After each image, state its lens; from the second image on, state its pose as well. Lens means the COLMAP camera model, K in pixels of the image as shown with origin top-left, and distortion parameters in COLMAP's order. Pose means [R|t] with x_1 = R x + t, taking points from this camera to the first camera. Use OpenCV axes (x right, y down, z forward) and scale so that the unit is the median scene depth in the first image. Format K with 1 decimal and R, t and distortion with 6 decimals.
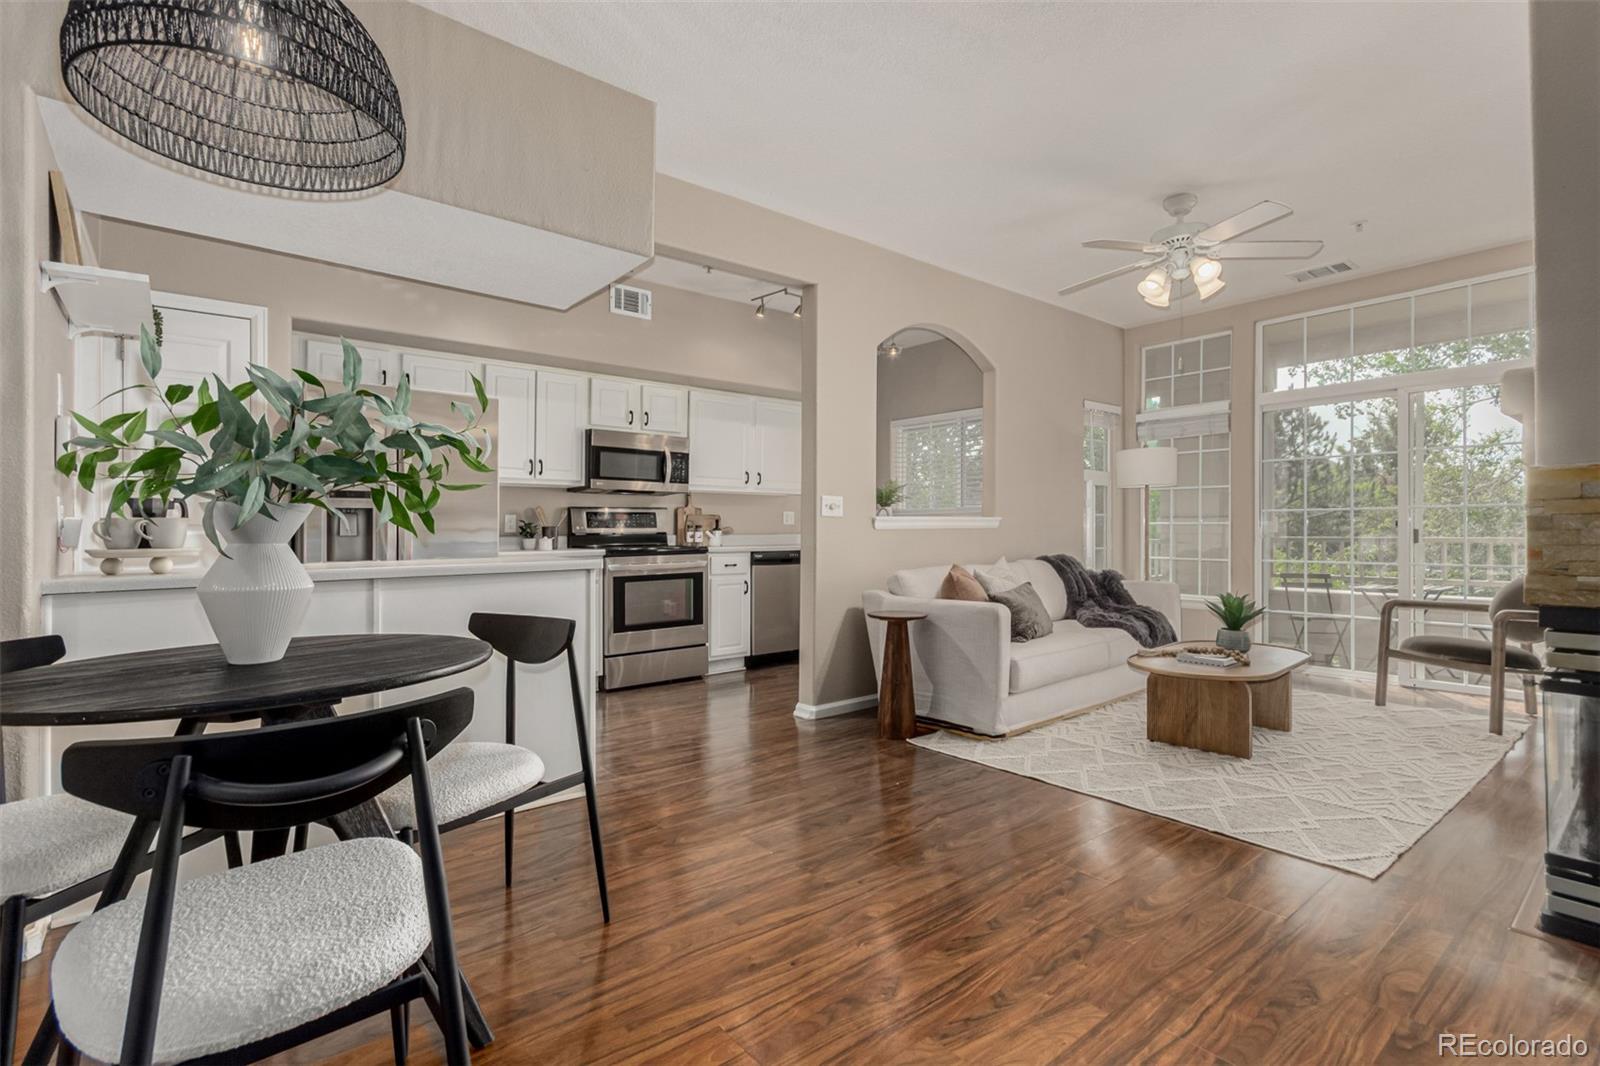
lens RADIAL K [[736.9, 0, 795.8], [0, 736.9, 542.8], [0, 0, 1]] dist [-0.001300, 0.000617]
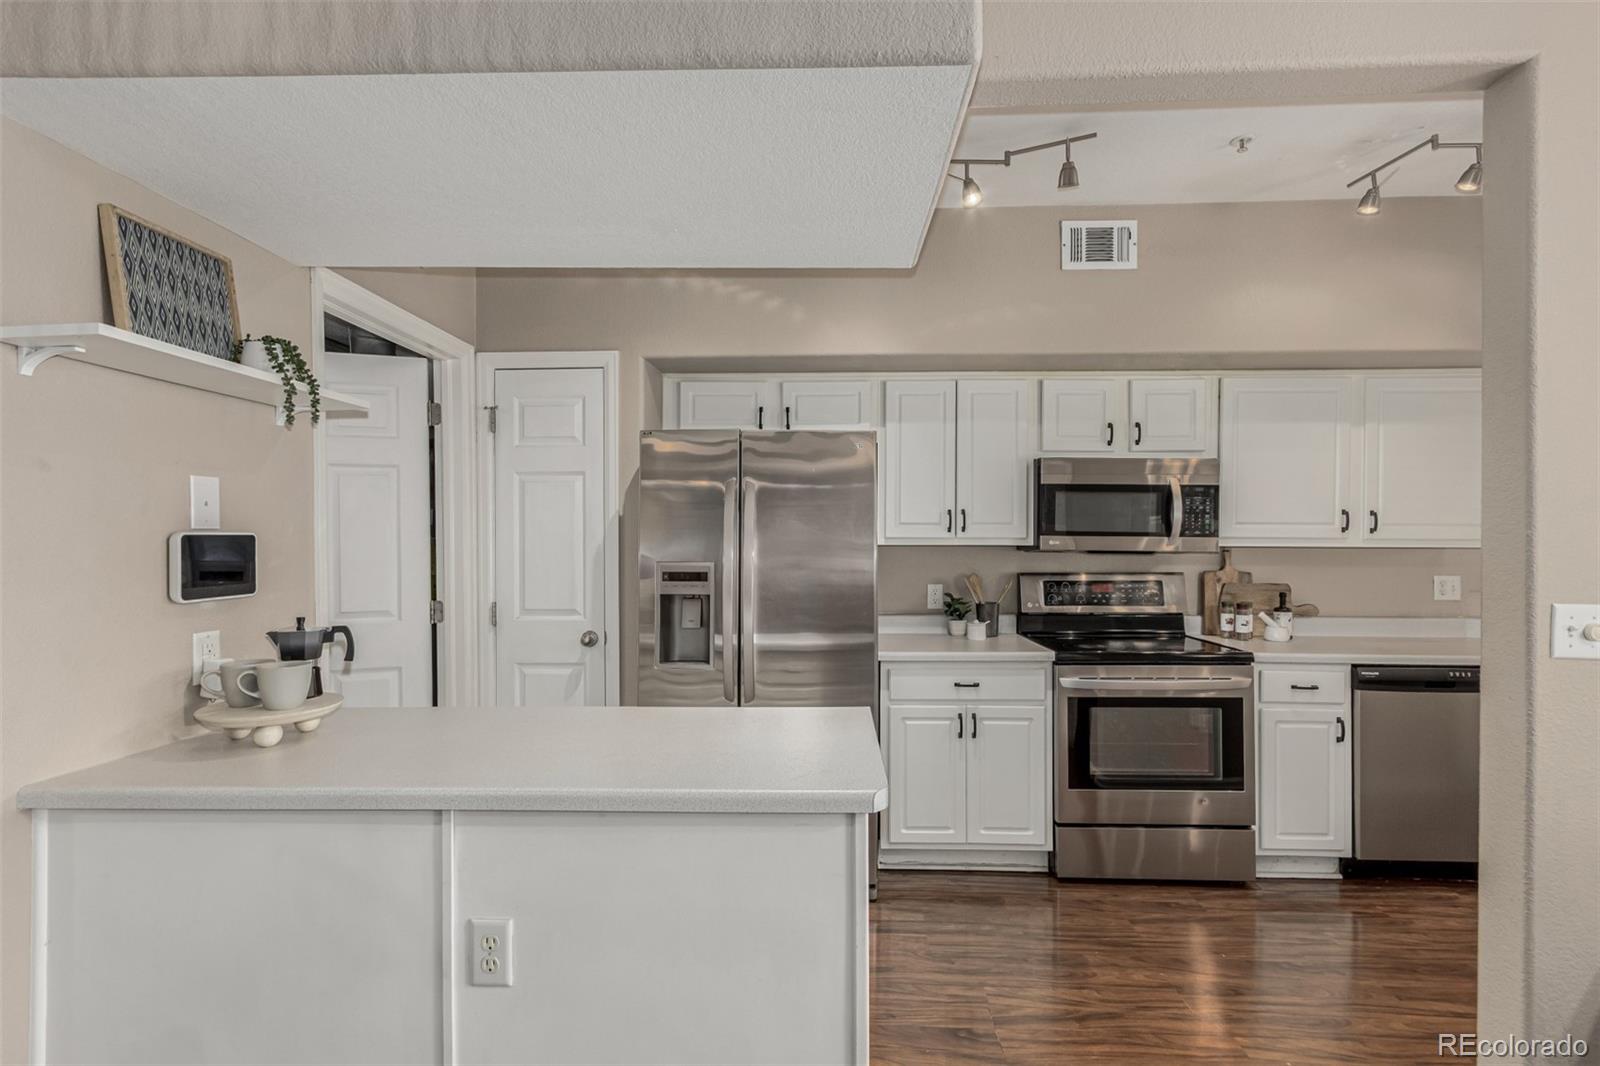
lens RADIAL K [[751.1, 0, 805.3], [0, 751.1, 532.0], [0, 0, 1]] dist [0.003908, -0.000091]
pose [[0.753030, -0.002355, -0.657982, -0.000121], [-0.015845, 0.999639, -0.021712, -0.071651], [0.657796, 0.026775, 0.752720, 0.365128]]
